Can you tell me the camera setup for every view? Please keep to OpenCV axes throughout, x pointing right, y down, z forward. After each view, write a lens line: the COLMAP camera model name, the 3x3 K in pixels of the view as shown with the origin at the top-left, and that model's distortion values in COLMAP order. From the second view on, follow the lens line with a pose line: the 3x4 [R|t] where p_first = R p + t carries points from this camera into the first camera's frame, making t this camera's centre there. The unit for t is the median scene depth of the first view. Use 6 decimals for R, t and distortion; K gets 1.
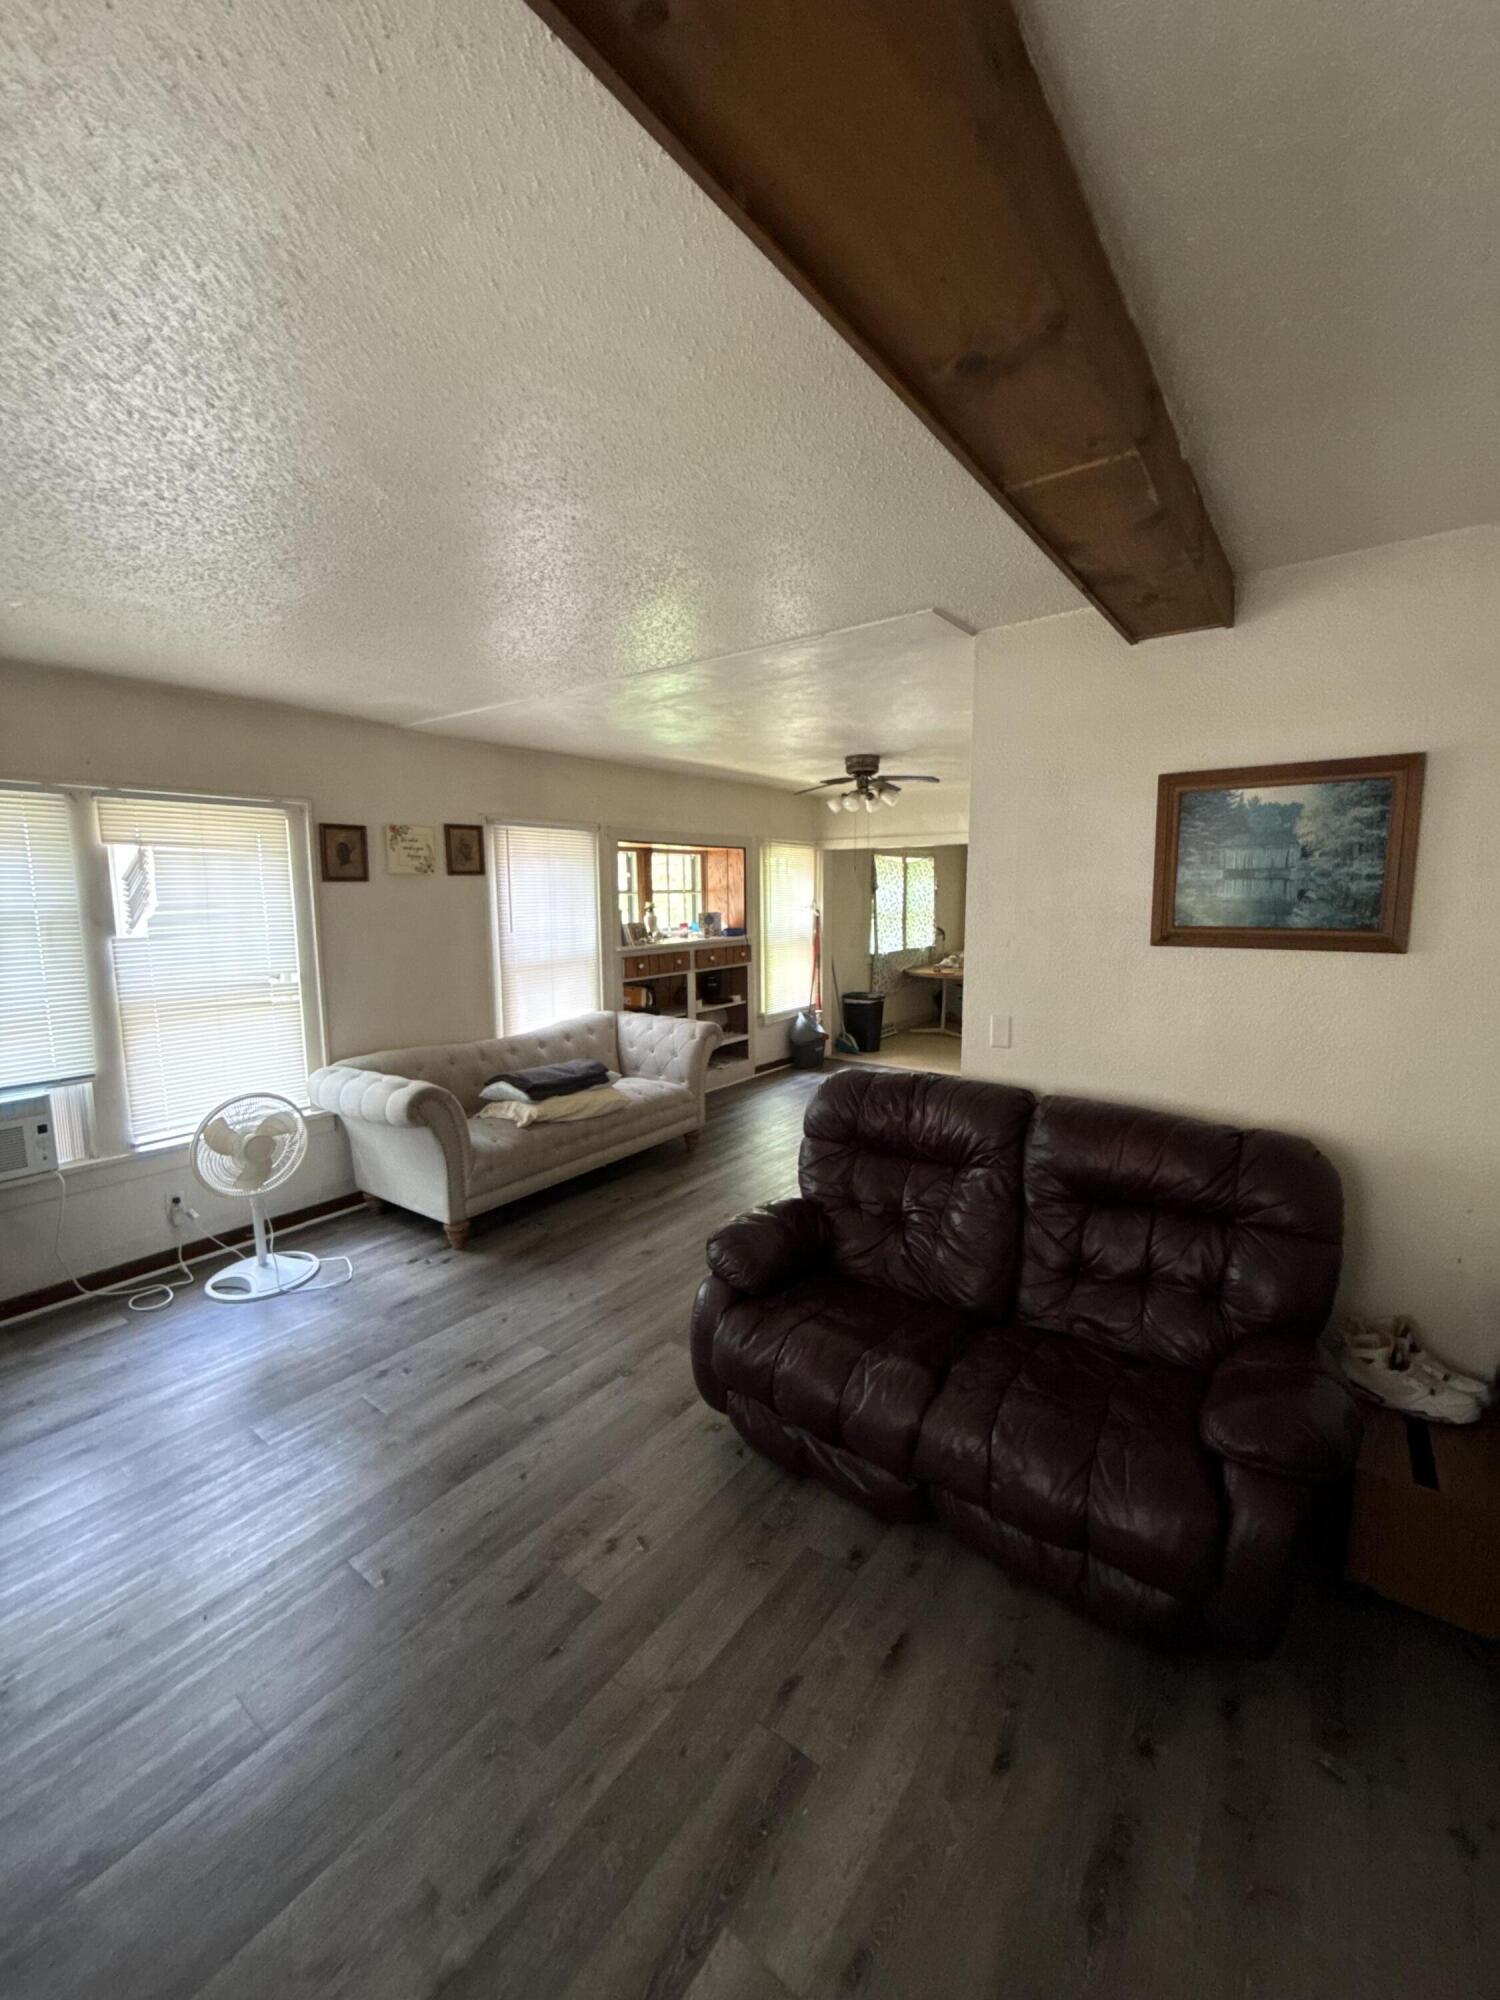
lens RADIAL K [[802.5, 0, 748.2], [0, 802.5, 991.4], [0, 0, 1]] dist [-0.001734, 0.001328]
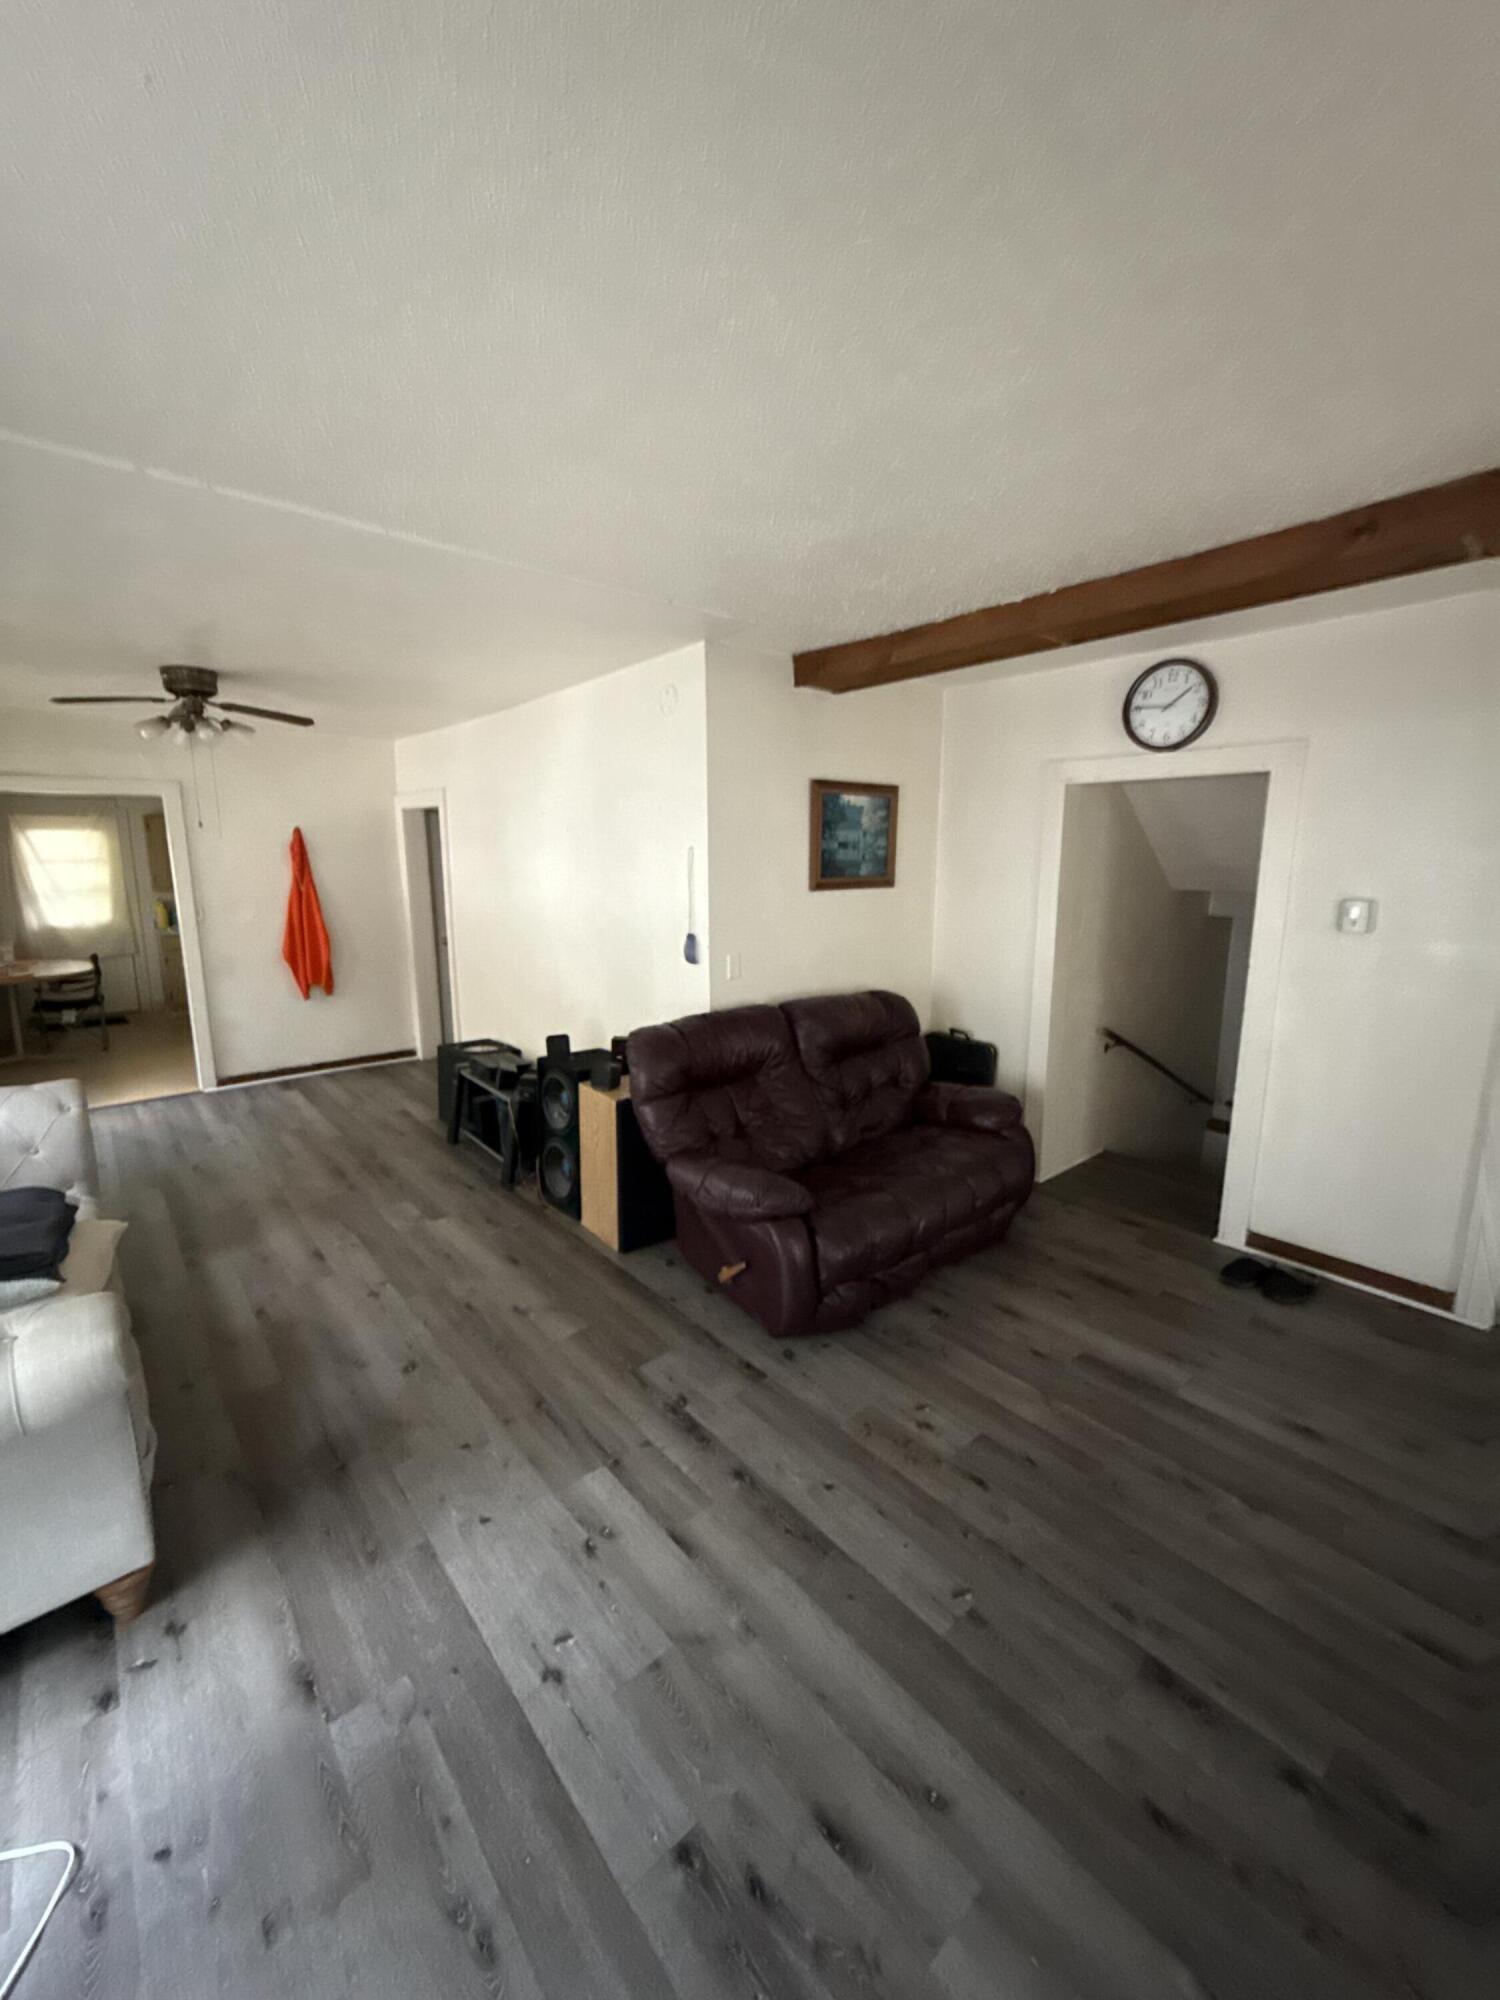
lens RADIAL K [[802.5, 0, 746.6], [0, 802.5, 995.6], [0, 0, 1]] dist [-0.001734, 0.001328]
pose [[0.222009, -0.166091, 0.960794, -1.150479], [0.123938, 0.982199, 0.141154, -0.102927], [-0.967136, 0.087742, 0.238642, 0.857565]]
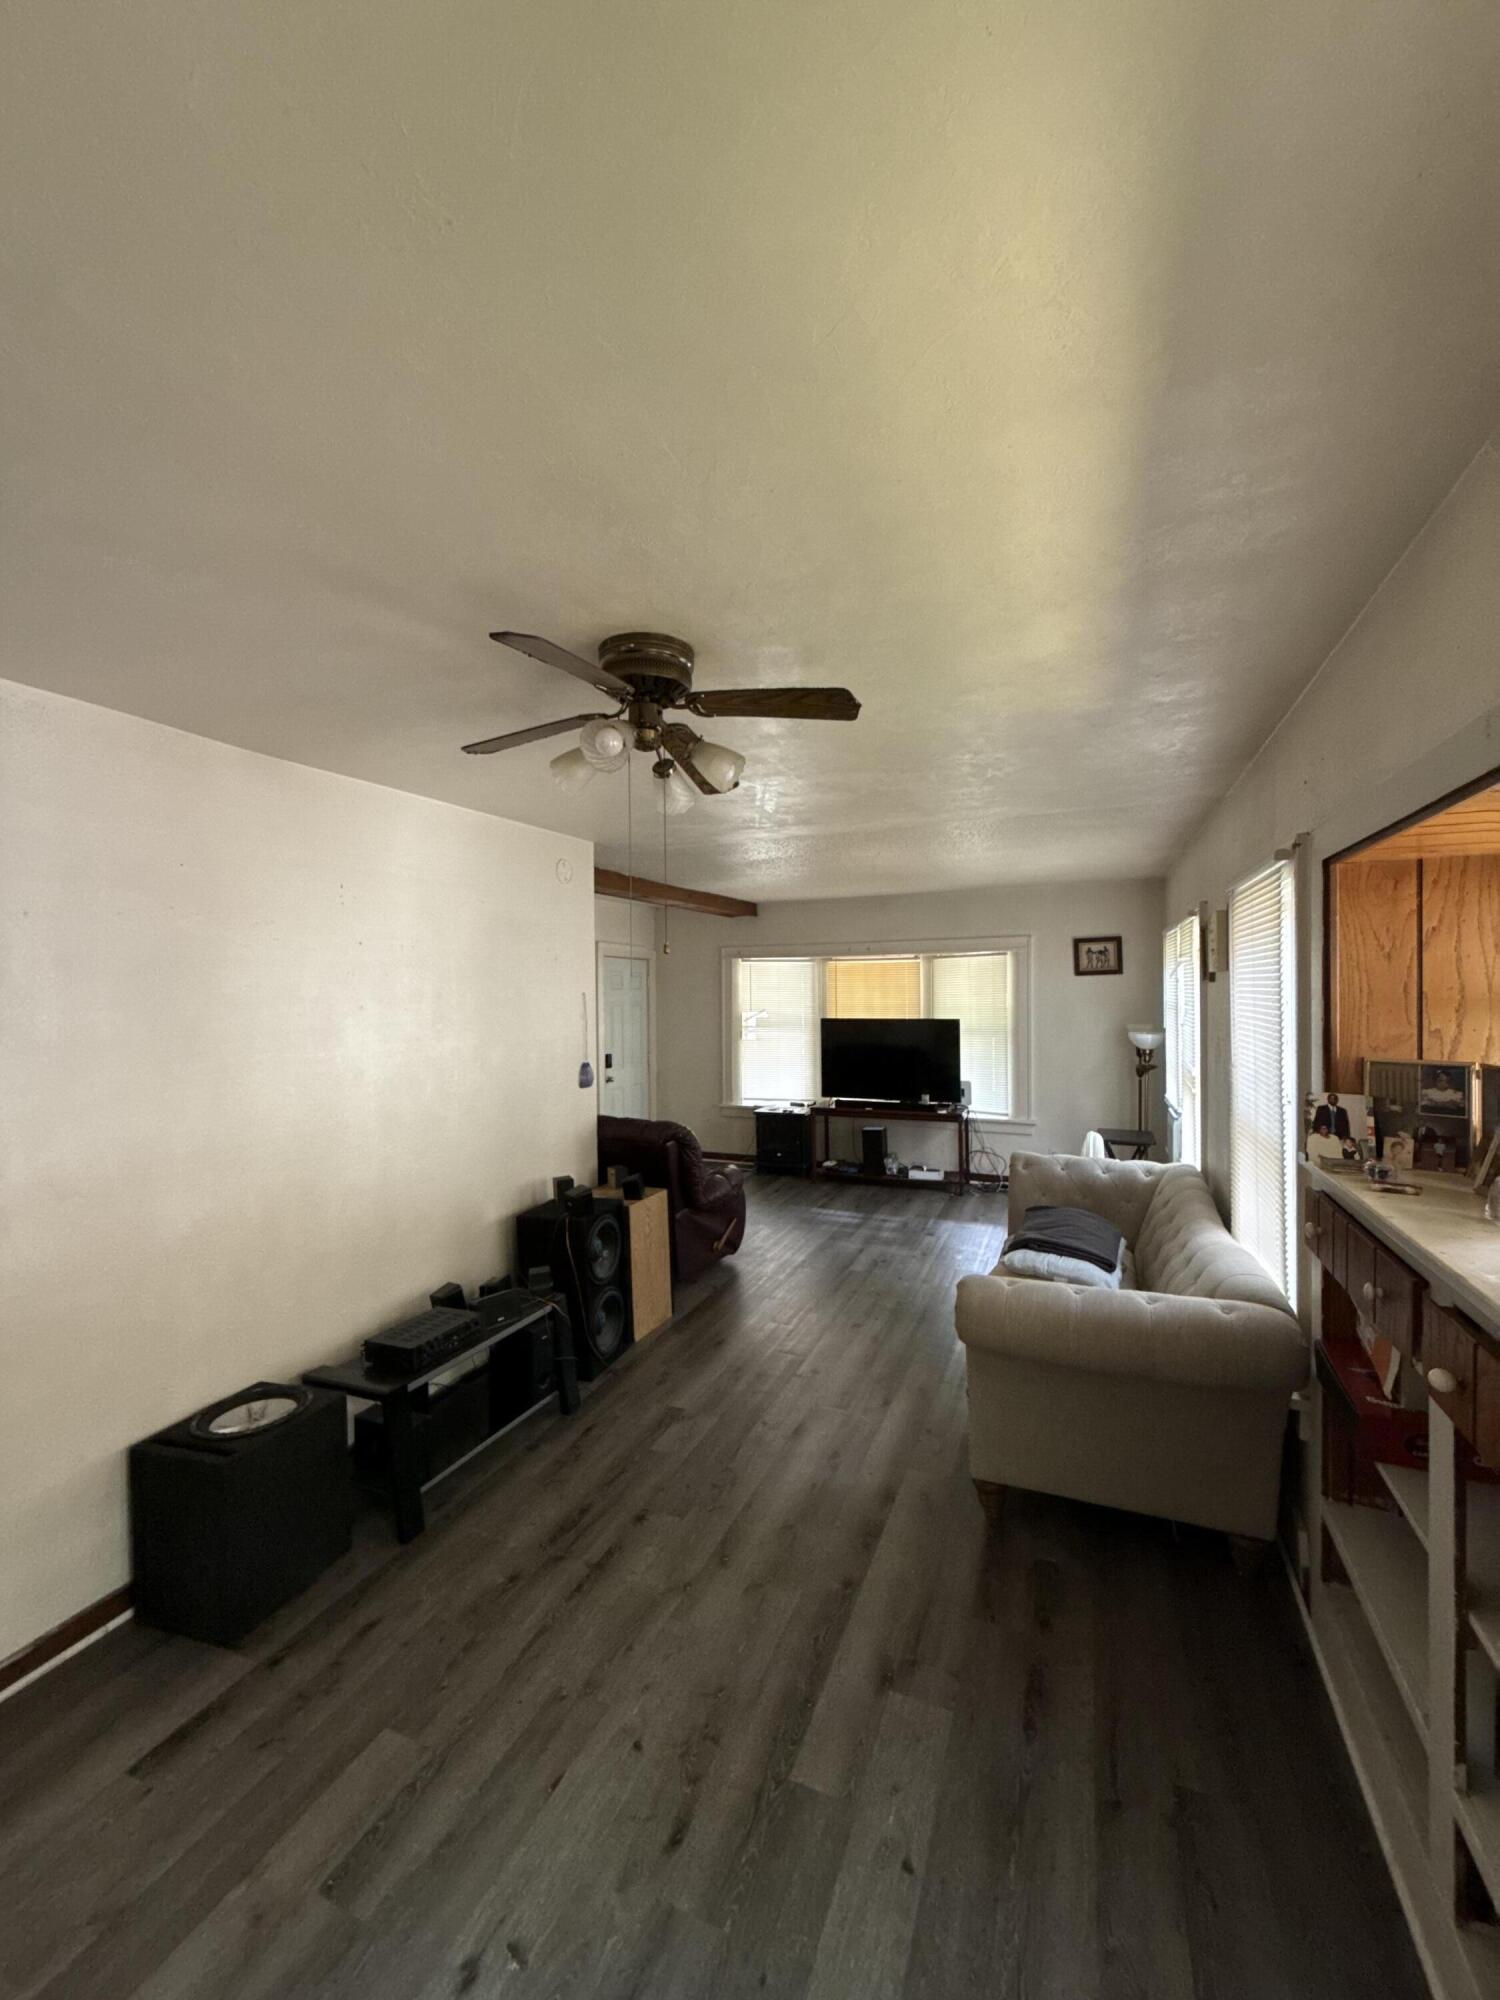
lens RADIAL K [[802.5, 0, 753.0], [0, 802.5, 1001.7], [0, 0, 1]] dist [-0.001734, 0.001328]
pose [[-0.968819, 0.012899, -0.247435, 0.441818], [-0.022155, 0.990134, 0.138362, -0.432681], [0.246779, 0.139530, -0.958974, 3.236647]]
